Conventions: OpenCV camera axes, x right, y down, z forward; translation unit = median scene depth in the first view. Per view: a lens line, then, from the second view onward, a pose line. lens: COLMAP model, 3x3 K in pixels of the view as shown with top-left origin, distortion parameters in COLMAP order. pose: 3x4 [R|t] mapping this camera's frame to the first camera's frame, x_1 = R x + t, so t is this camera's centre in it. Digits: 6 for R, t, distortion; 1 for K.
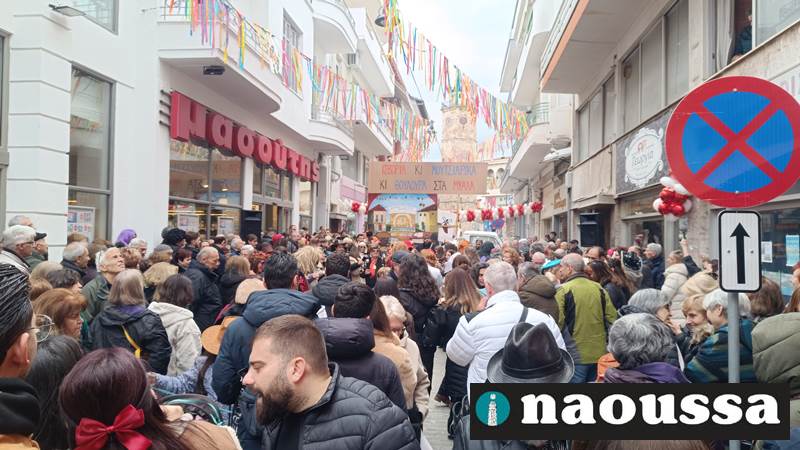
lens RADIAL K [[554.0, 0, 400.0], [0, 554.0, 225.0], [0, 0, 1]] dist [0.004868, 0.002694]
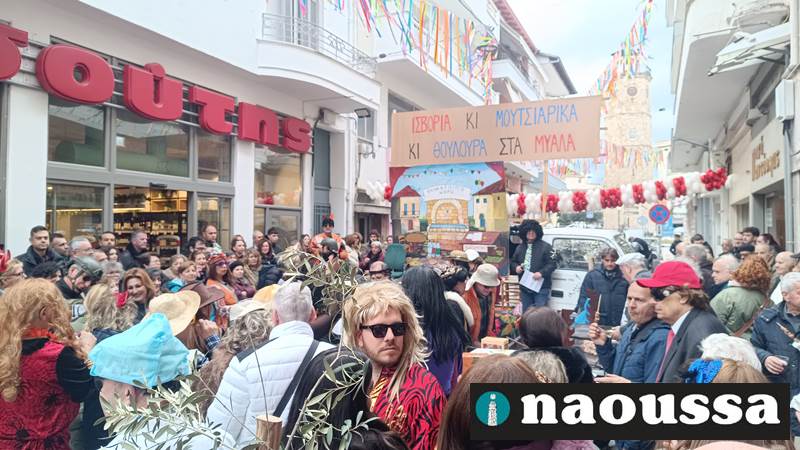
lens RADIAL K [[554.0, 0, 400.0], [0, 554.0, 225.0], [0, 0, 1]] dist [0.004868, 0.002694]
pose [[0.950964, -0.019287, -0.308700, 0.134682], [0.019551, 0.999806, -0.002237, 0.005690], [0.308683, -0.003908, 0.951157, 0.442754]]
